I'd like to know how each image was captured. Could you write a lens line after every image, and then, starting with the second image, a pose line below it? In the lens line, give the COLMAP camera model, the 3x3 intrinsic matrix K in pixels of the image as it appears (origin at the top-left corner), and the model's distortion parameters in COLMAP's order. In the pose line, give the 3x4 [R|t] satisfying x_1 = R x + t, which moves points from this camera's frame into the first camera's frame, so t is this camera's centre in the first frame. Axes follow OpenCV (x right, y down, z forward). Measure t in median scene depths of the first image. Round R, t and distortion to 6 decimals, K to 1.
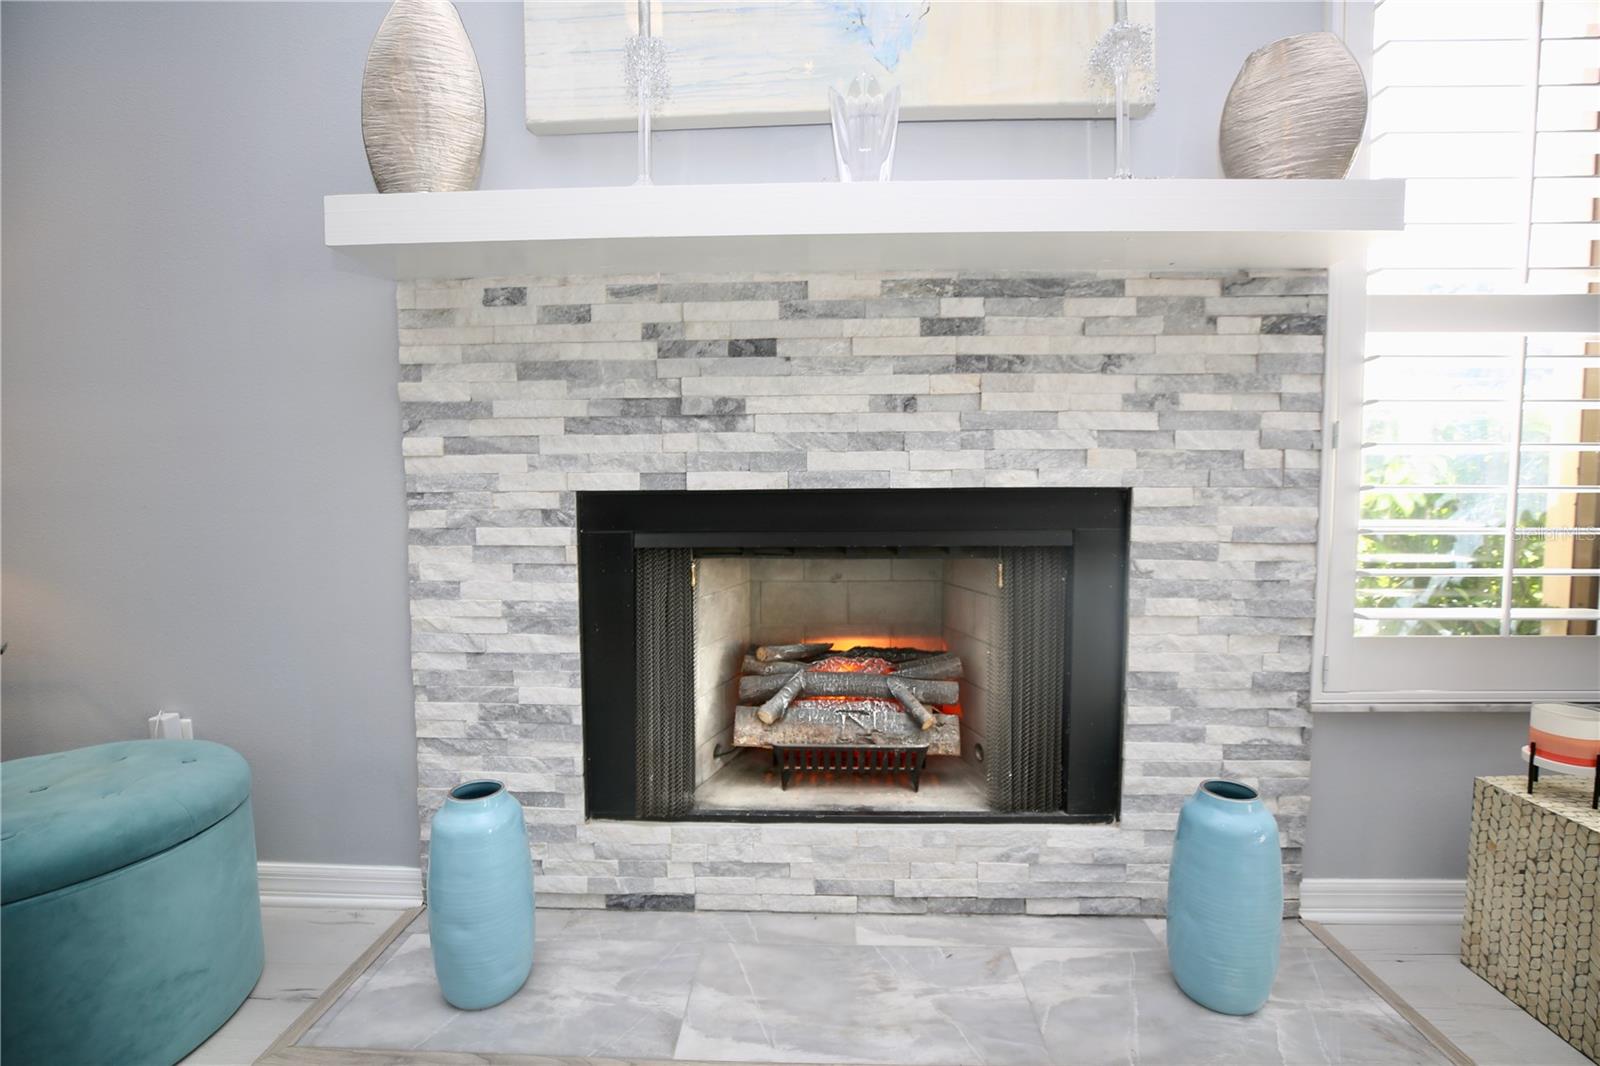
lens RADIAL K [[726.4, 0, 807.6], [0, 726.4, 535.6], [0, 0, 1]] dist [-0.042625, 0.011422]
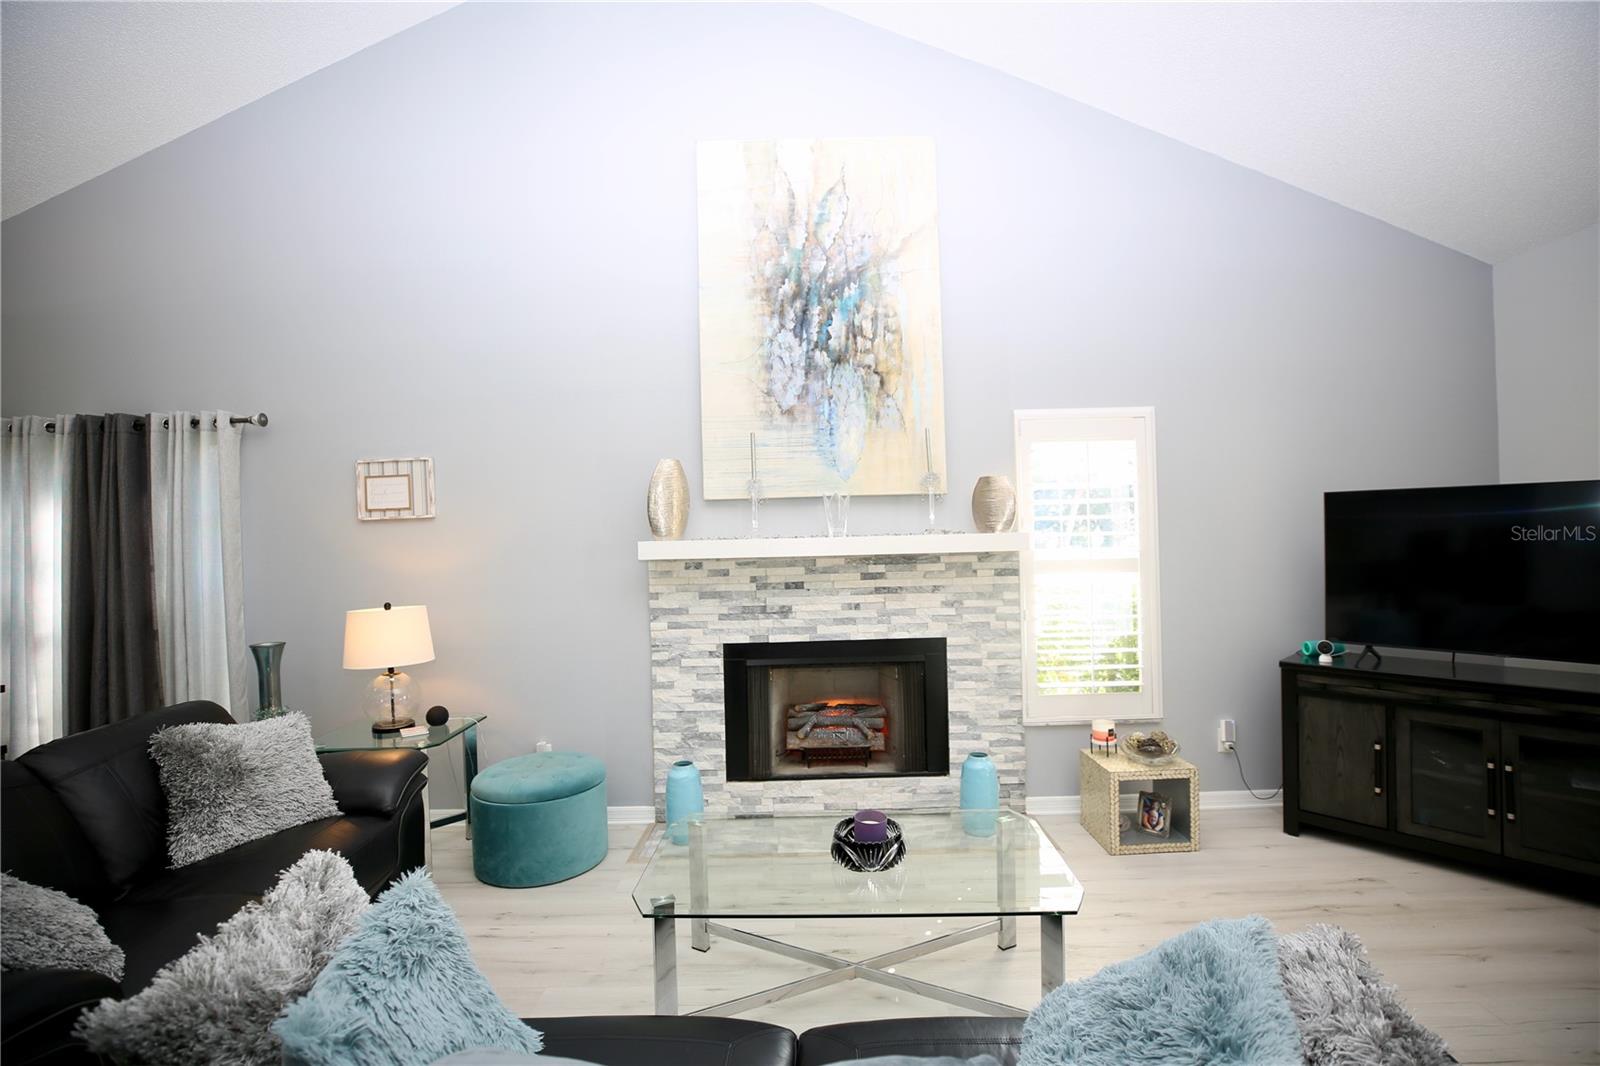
lens RADIAL K [[726.4, 0, 805.0], [0, 726.4, 531.5], [0, 0, 1]] dist [-0.042625, 0.011422]
pose [[0.999408, -0.021395, 0.026925, -0.101459], [0.023300, 0.997092, -0.072559, -0.258263], [-0.025294, 0.073143, 0.997001, -1.506617]]
